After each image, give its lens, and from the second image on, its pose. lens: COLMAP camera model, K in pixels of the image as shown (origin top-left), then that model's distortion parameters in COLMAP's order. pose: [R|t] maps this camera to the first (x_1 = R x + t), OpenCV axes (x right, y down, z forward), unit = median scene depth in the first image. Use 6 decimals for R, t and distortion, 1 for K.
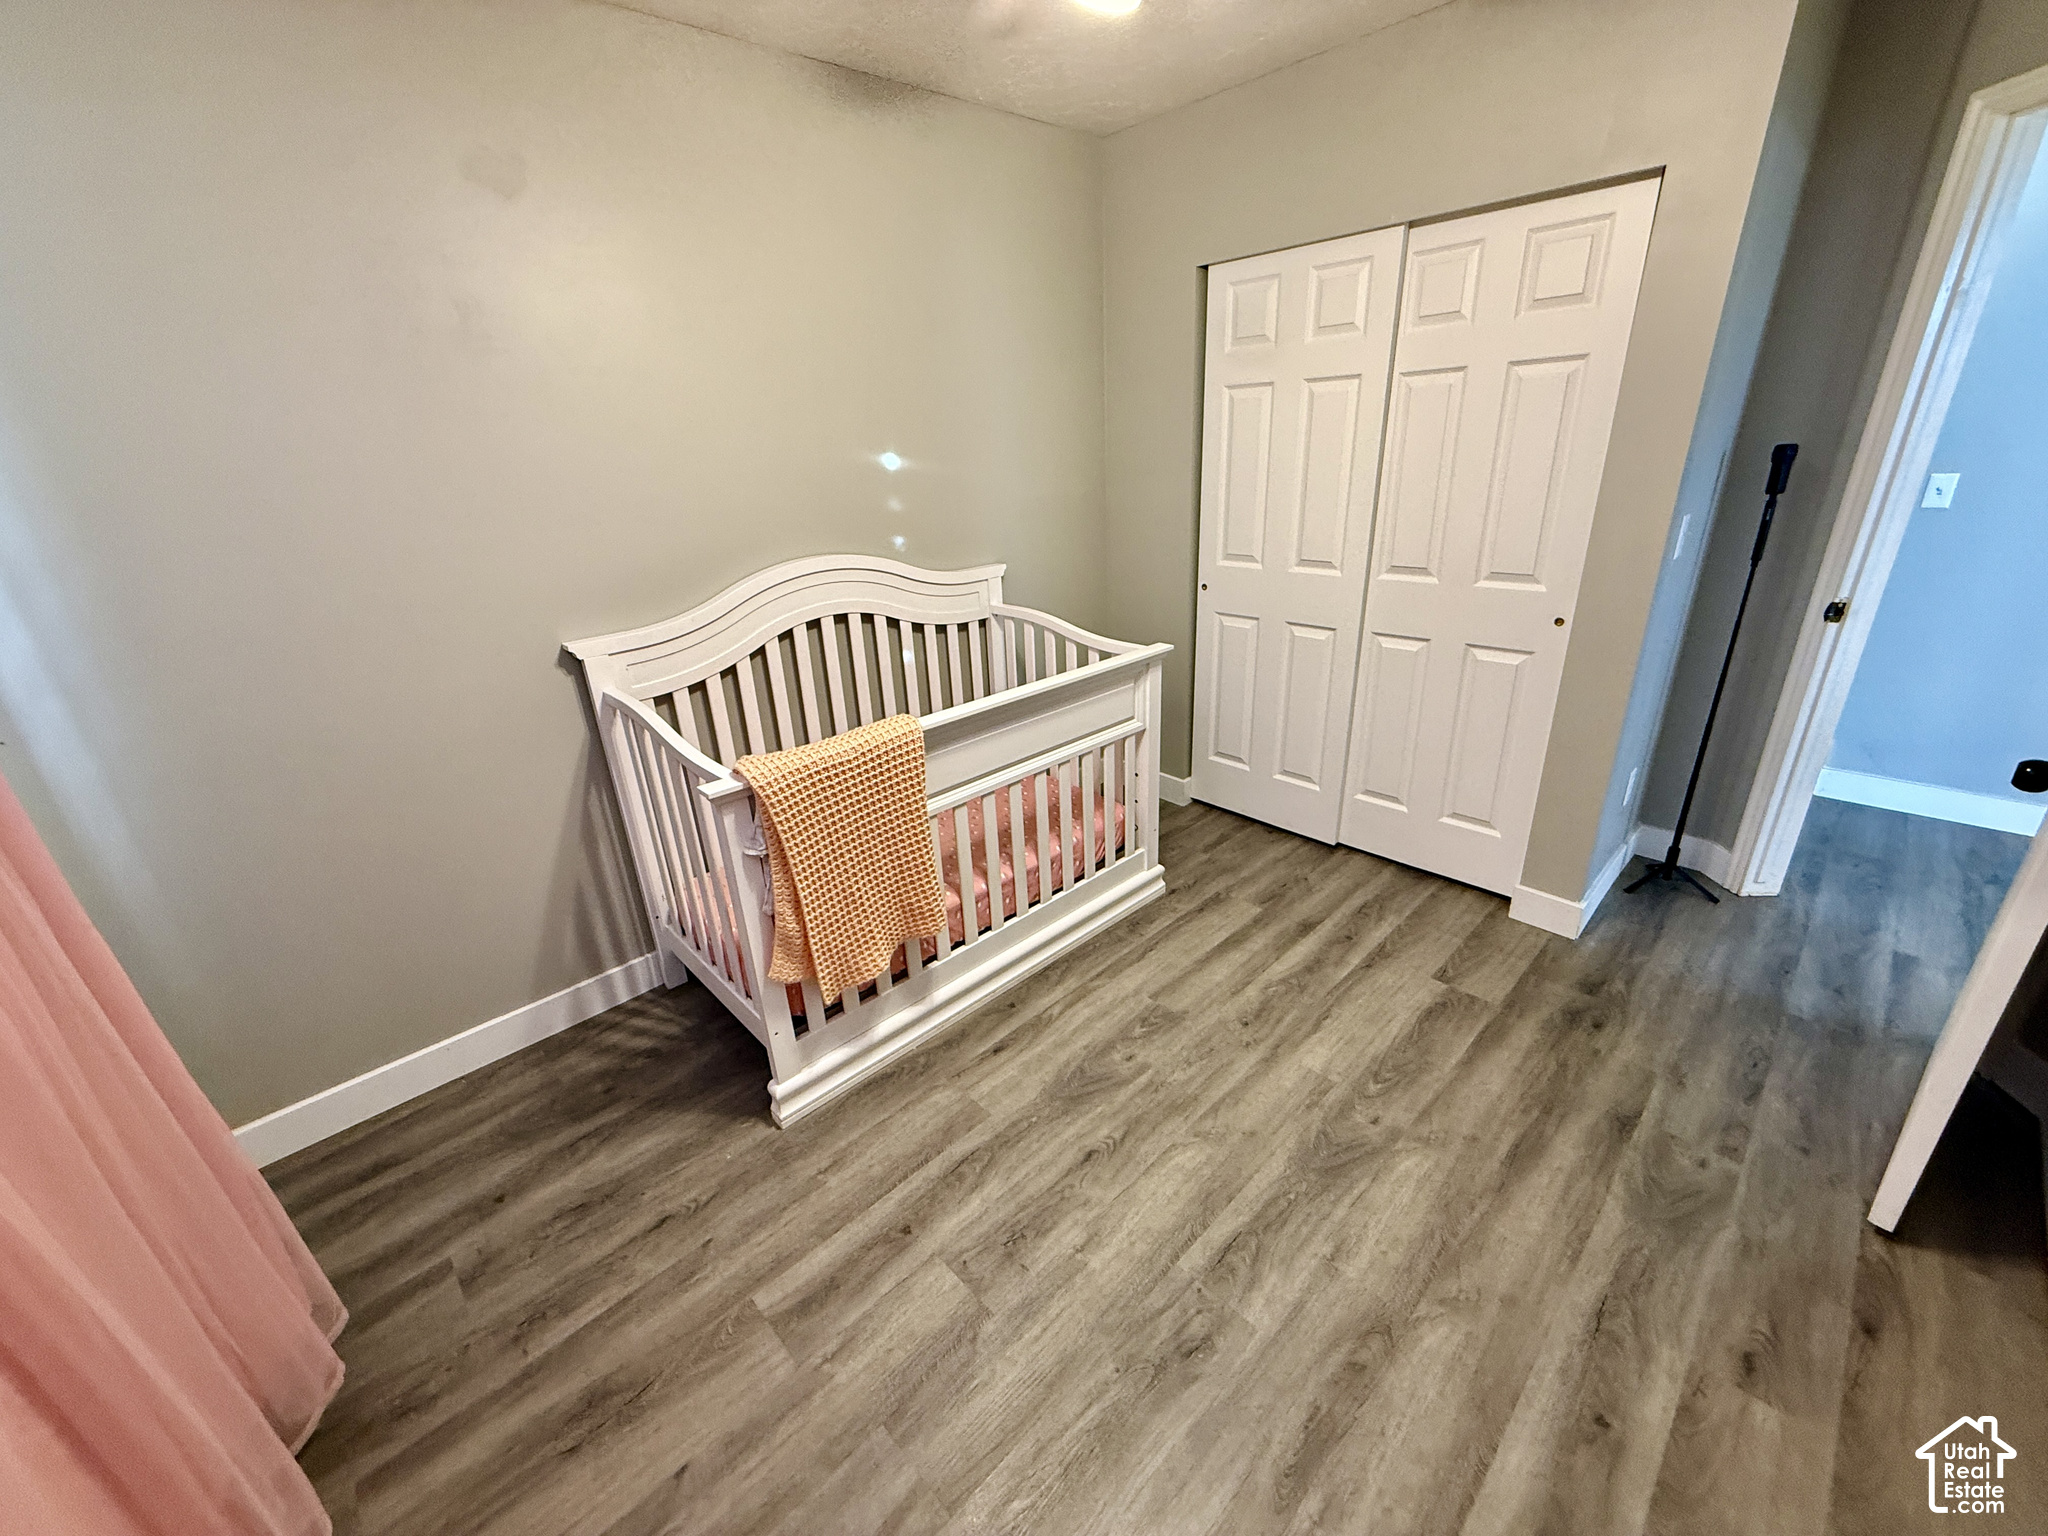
lens RADIAL K [[816.3, 0, 1021.0], [0, 816.3, 766.1], [0, 0, 1]] dist [0.001694, -0.000647]
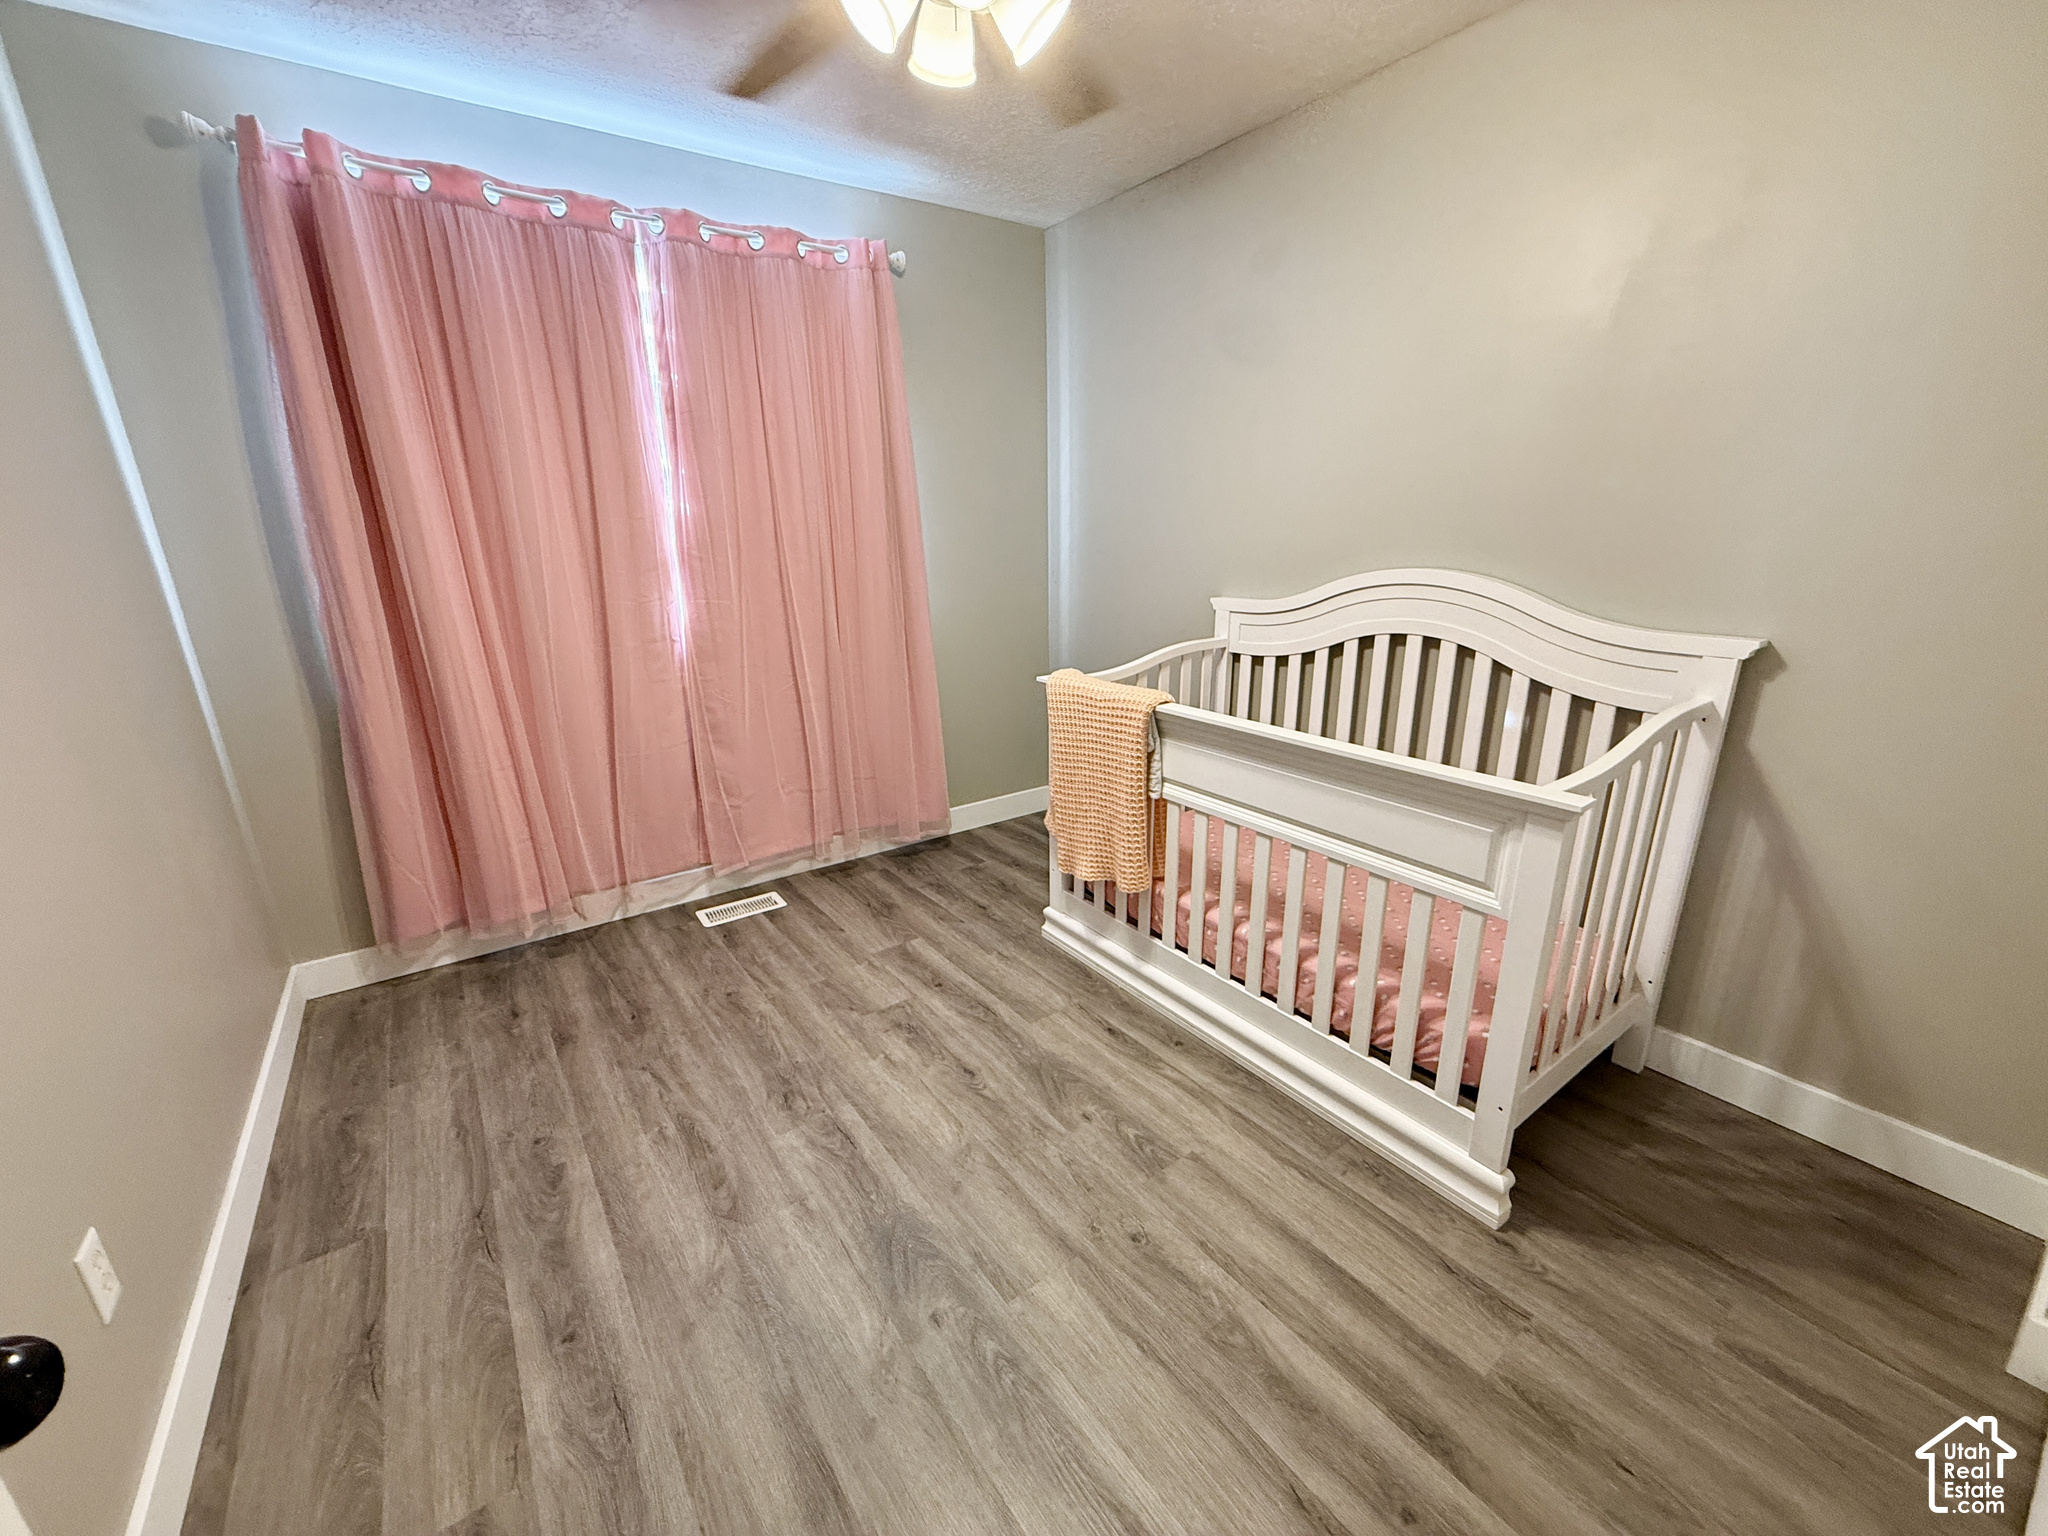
lens RADIAL K [[816.3, 0, 1014.9], [0, 816.3, 764.2], [0, 0, 1]] dist [0.001694, -0.000647]
pose [[-0.136924, 0.332801, -0.933003, 0.928926], [-0.348376, 0.865526, 0.359859, -0.301526], [0.927300, 0.374309, -0.002572, 0.847710]]
